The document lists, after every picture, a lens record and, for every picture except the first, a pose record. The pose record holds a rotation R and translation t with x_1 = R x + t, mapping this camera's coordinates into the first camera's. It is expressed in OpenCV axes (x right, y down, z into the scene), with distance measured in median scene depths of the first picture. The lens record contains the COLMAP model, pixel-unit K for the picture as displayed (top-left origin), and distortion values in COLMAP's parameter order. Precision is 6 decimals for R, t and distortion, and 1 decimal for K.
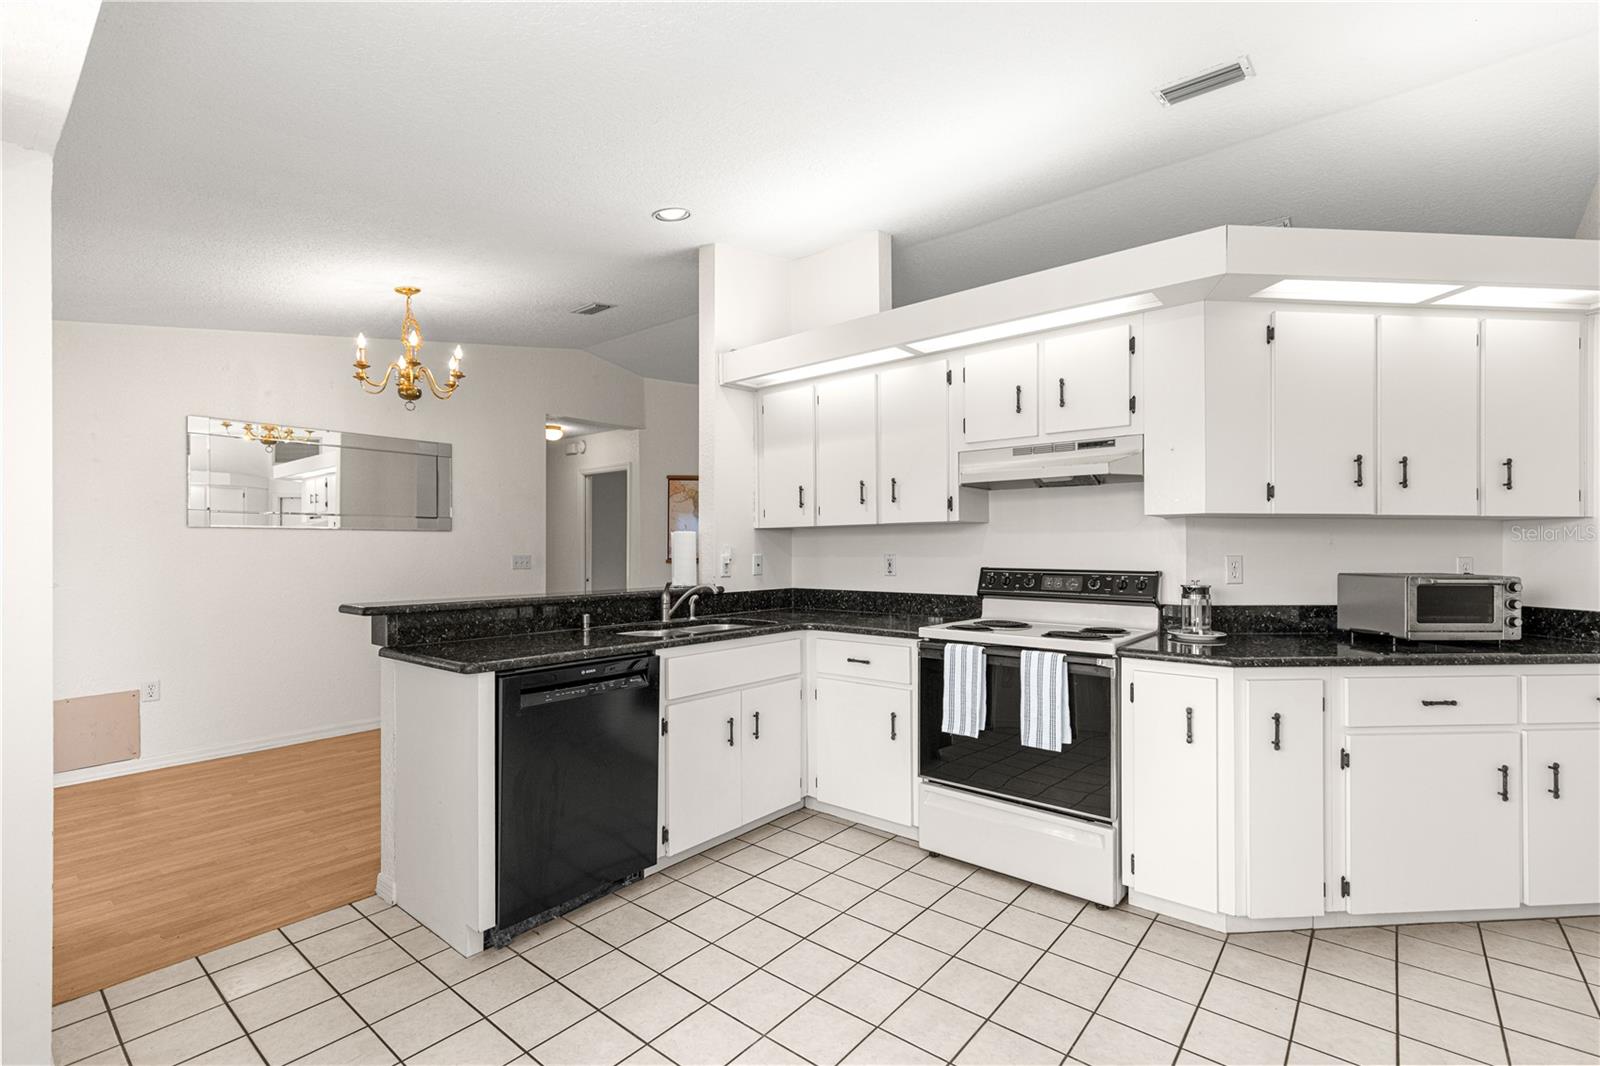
lens RADIAL K [[718.5, 0, 801.5], [0, 718.5, 539.7], [0, 0, 1]] dist [0.011435, -0.001991]
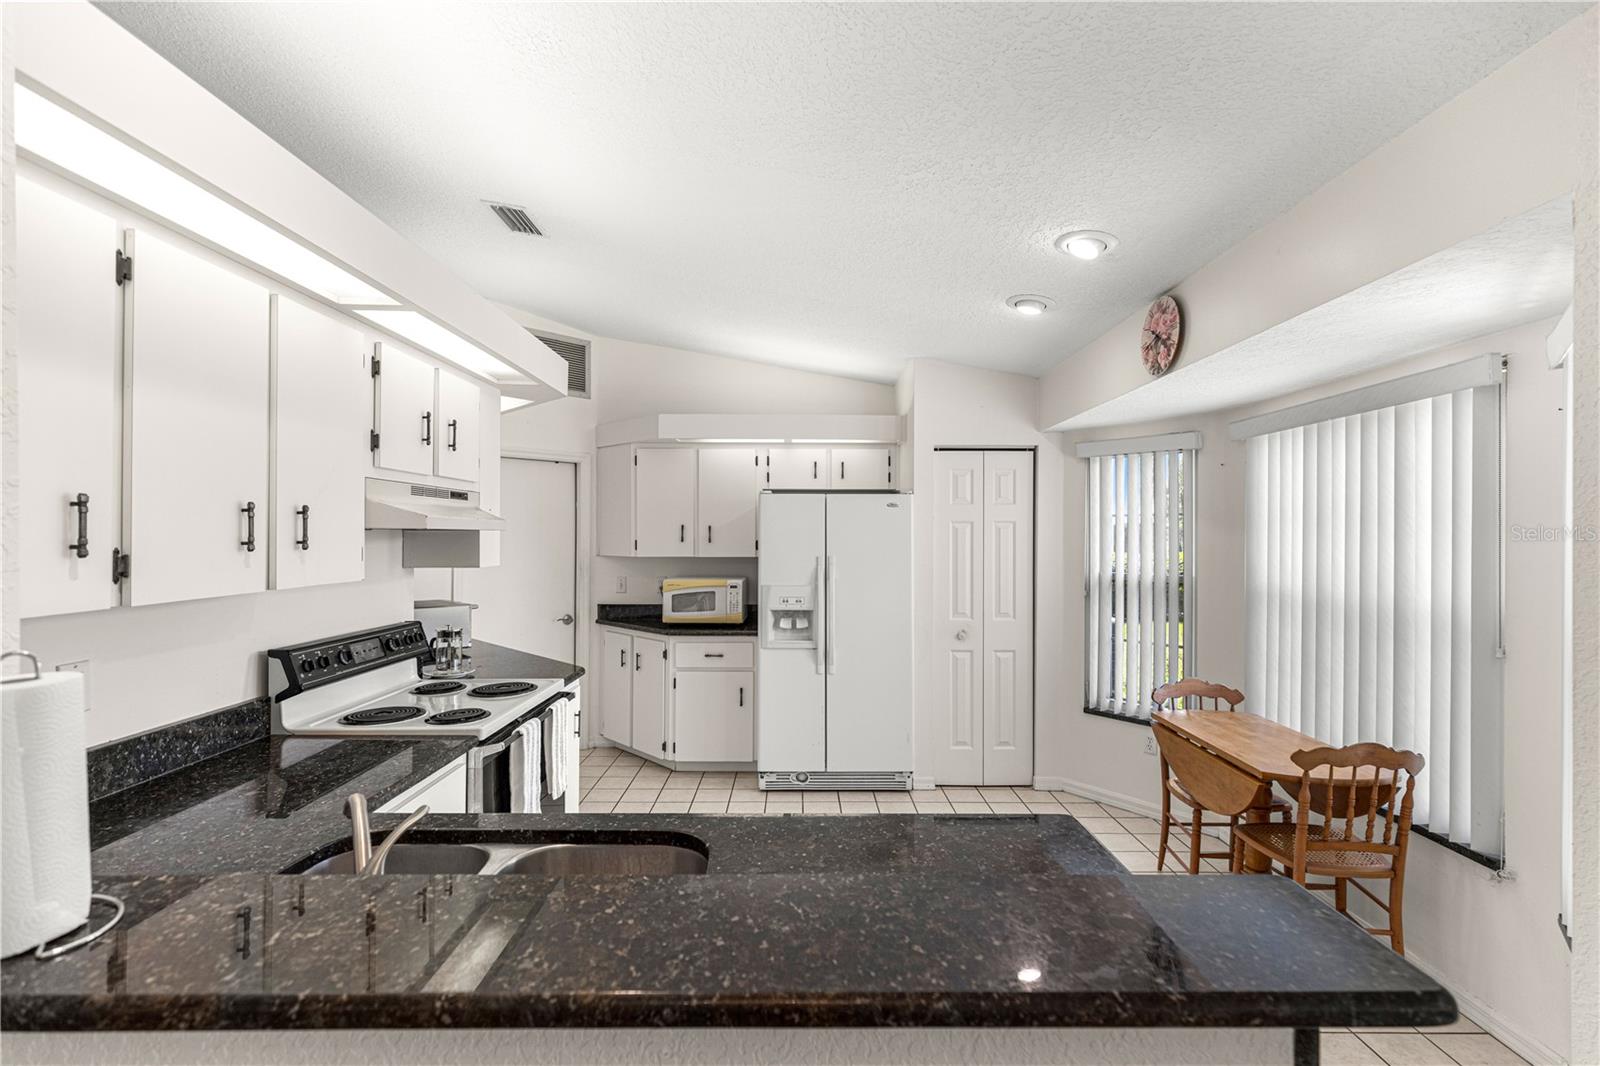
lens RADIAL K [[718.5, 0, 795.8], [0, 718.5, 537.7], [0, 0, 1]] dist [0.011435, -0.001991]
pose [[-0.638930, -0.000214, 0.769265, -0.557316], [-0.009128, 0.999932, -0.007304, -0.063262], [-0.769211, -0.011689, -0.638888, 1.117181]]
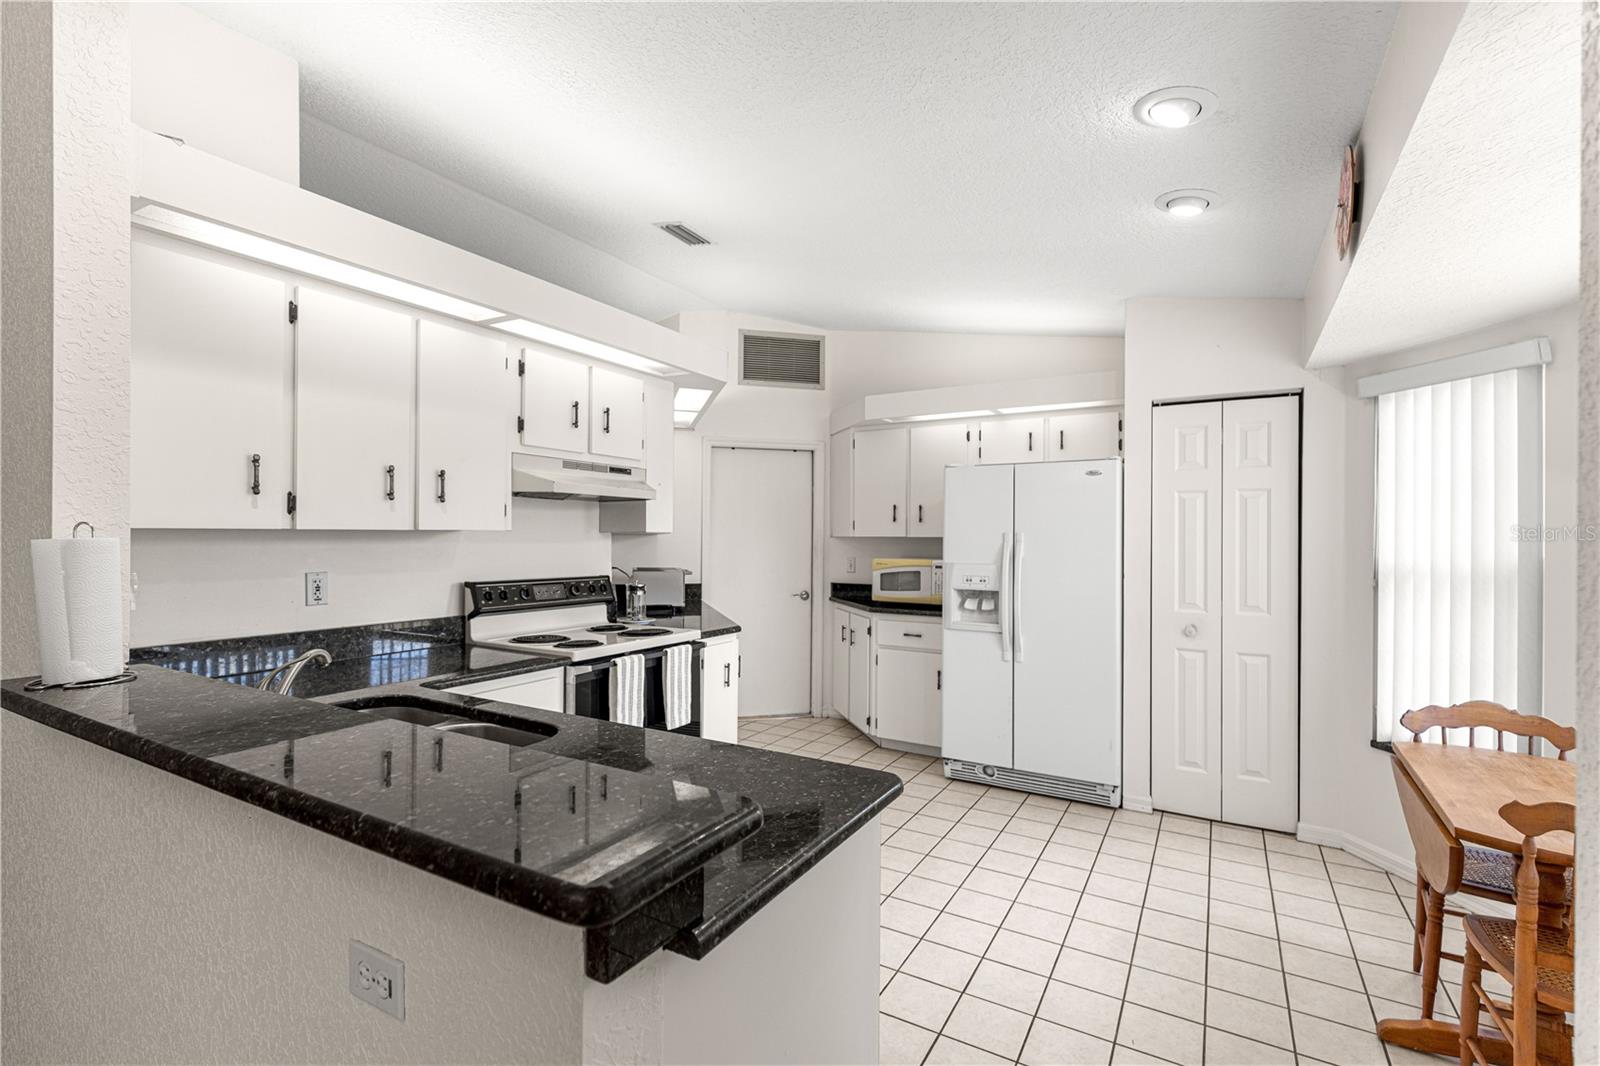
lens RADIAL K [[718.5, 0, 786.0], [0, 718.5, 537.6], [0, 0, 1]] dist [0.011435, -0.001991]
pose [[-0.159365, 0.001383, 0.987219, -0.704116], [-0.018197, 0.999825, -0.004338, -0.019467], [-0.987052, -0.018656, -0.159312, 0.805536]]
